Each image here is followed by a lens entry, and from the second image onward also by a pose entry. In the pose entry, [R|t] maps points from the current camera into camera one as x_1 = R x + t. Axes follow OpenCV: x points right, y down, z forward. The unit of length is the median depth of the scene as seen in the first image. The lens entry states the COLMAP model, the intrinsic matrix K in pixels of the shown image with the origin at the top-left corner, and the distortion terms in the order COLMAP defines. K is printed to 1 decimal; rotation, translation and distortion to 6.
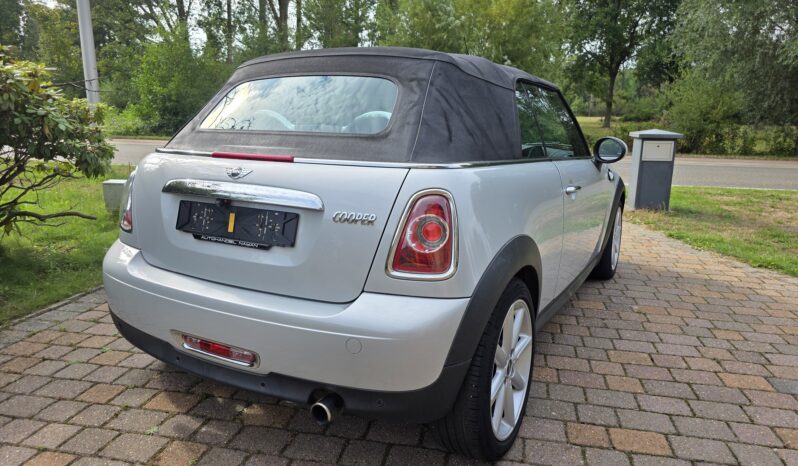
lens RADIAL K [[540.2, 0, 398.3], [0, 540.2, 228.1], [0, 0, 1]] dist [0.048042, -0.044817]
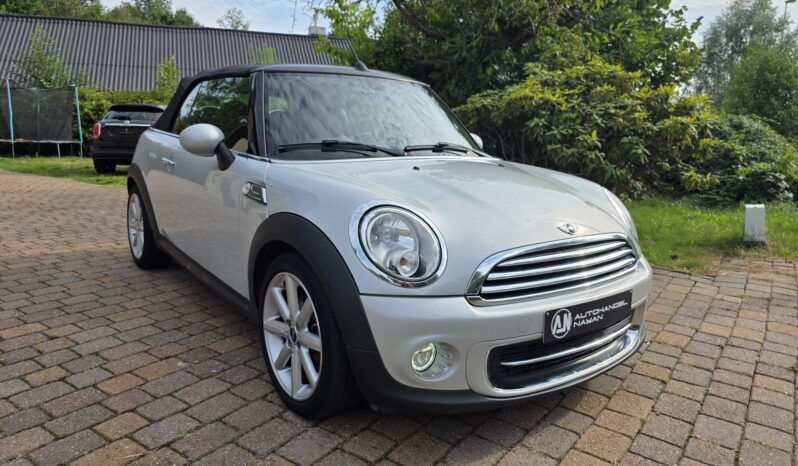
lens RADIAL K [[540.2, 0, 394.1], [0, 540.2, 232.8], [0, 0, 1]] dist [0.048042, -0.044817]
pose [[-0.409345, 0.148452, -0.900221, 1.344790], [-0.213401, 0.943728, 0.252663, -0.367183], [0.887072, 0.295534, -0.354631, 2.080727]]
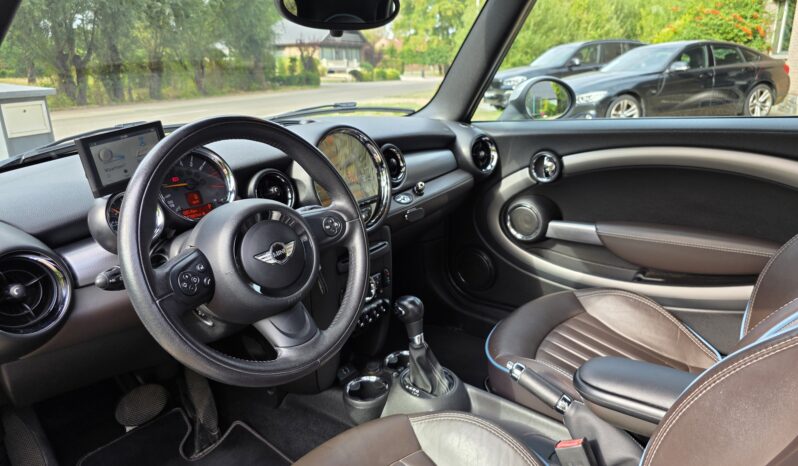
lens RADIAL K [[540.2, 0, 398.1], [0, 540.2, 228.6], [0, 0, 1]] dist [0.048042, -0.044817]
pose [[0.148116, -0.305230, 0.940689, -0.236244], [0.228176, 0.936065, 0.267802, -0.267692], [-0.962288, 0.174977, 0.208293, 1.377691]]
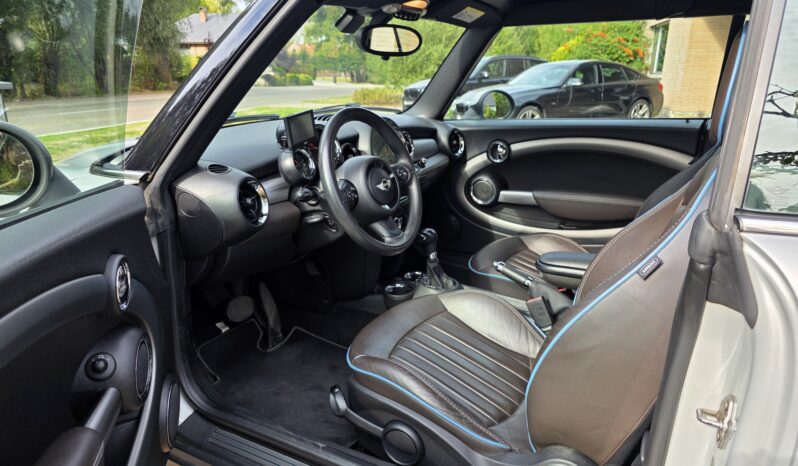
lens RADIAL K [[540.2, 0, 393.7], [0, 540.2, 233.5], [0, 0, 1]] dist [0.048042, -0.044817]
pose [[-0.003616, -0.303660, 0.952774, -0.503312], [0.193276, 0.934602, 0.298602, -0.304033], [-0.981138, 0.185228, 0.055310, 1.480402]]
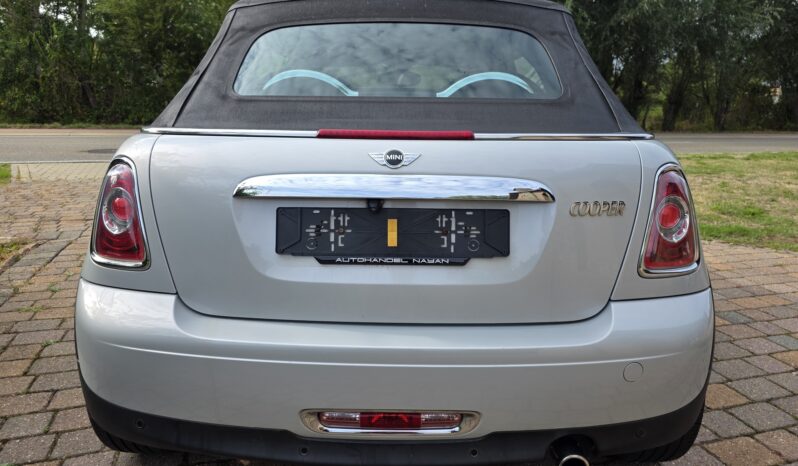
lens RADIAL K [[540.2, 0, 396.4], [0, 540.2, 227.6], [0, 0, 1]] dist [0.048042, -0.044817]
pose [[0.879095, -0.109116, 0.463989, -0.461653], [0.092162, 0.993986, 0.059143, -0.042061], [-0.467652, -0.009230, 0.883864, 0.301123]]
